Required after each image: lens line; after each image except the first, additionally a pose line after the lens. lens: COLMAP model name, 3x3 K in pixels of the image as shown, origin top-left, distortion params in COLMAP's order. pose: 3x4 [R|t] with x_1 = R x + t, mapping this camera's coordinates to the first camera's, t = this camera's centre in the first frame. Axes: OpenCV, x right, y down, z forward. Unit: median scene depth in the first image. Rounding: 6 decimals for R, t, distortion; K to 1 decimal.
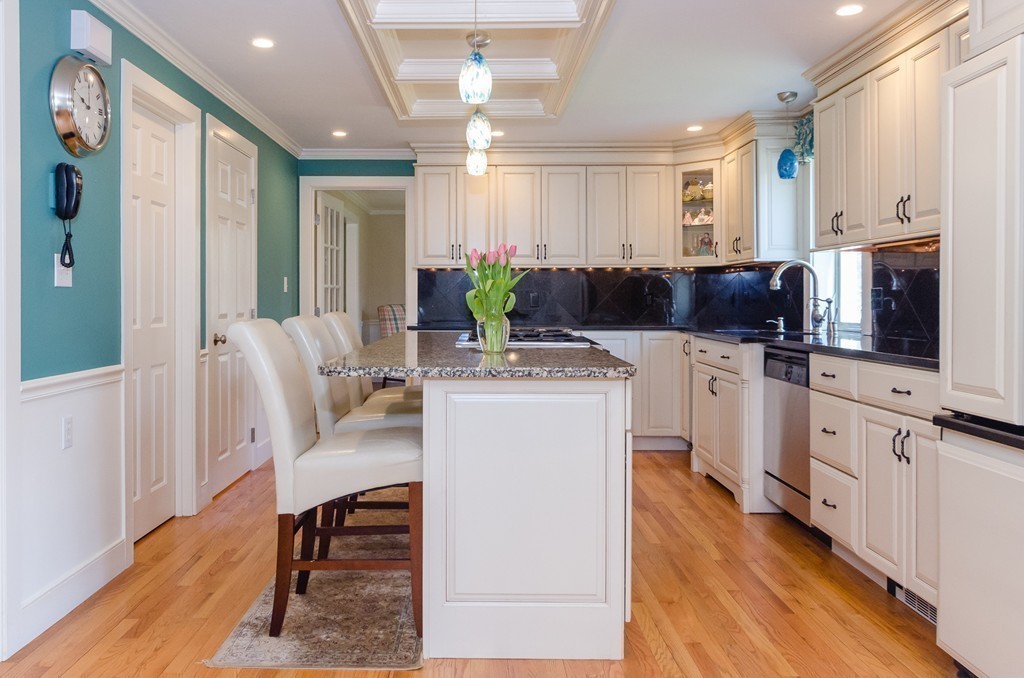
lens RADIAL K [[807.3, 0, 512.0], [0, 807.3, 295.7], [0, 0, 1]] dist [-0.000446, 0.000166]
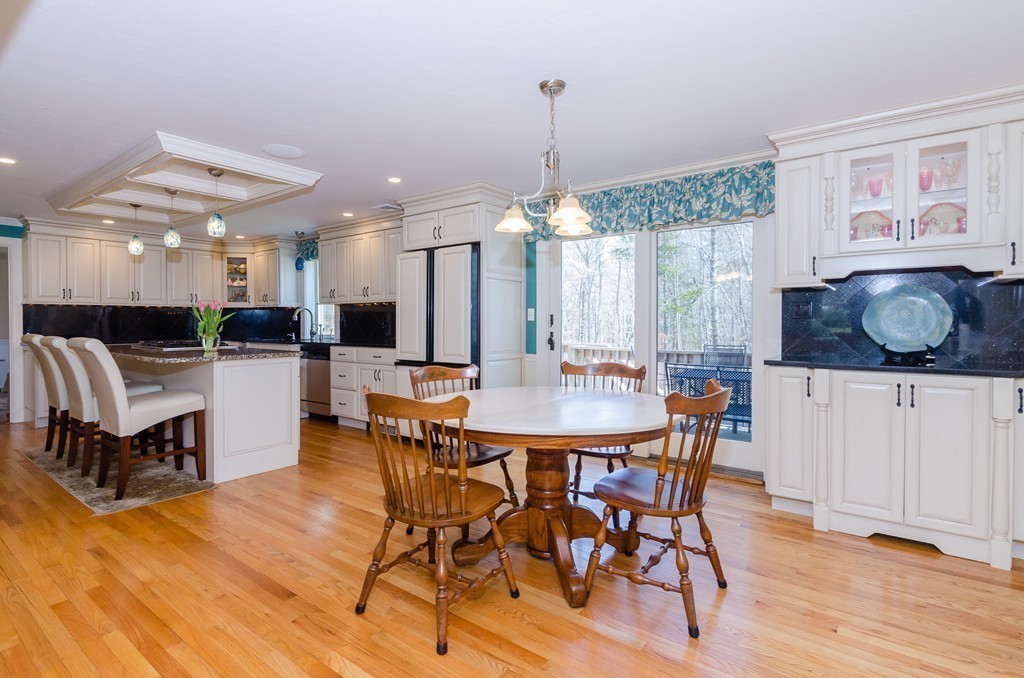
lens RADIAL K [[511.4, 0, 510.0], [0, 511.4, 325.4], [0, 0, 1]] dist [0.000199, 0.000052]
pose [[0.591024, -0.005933, 0.806632, -0.458340], [-0.004768, 0.999930, 0.010849, -0.011652], [-0.806640, -0.010258, 0.590955, -0.307494]]
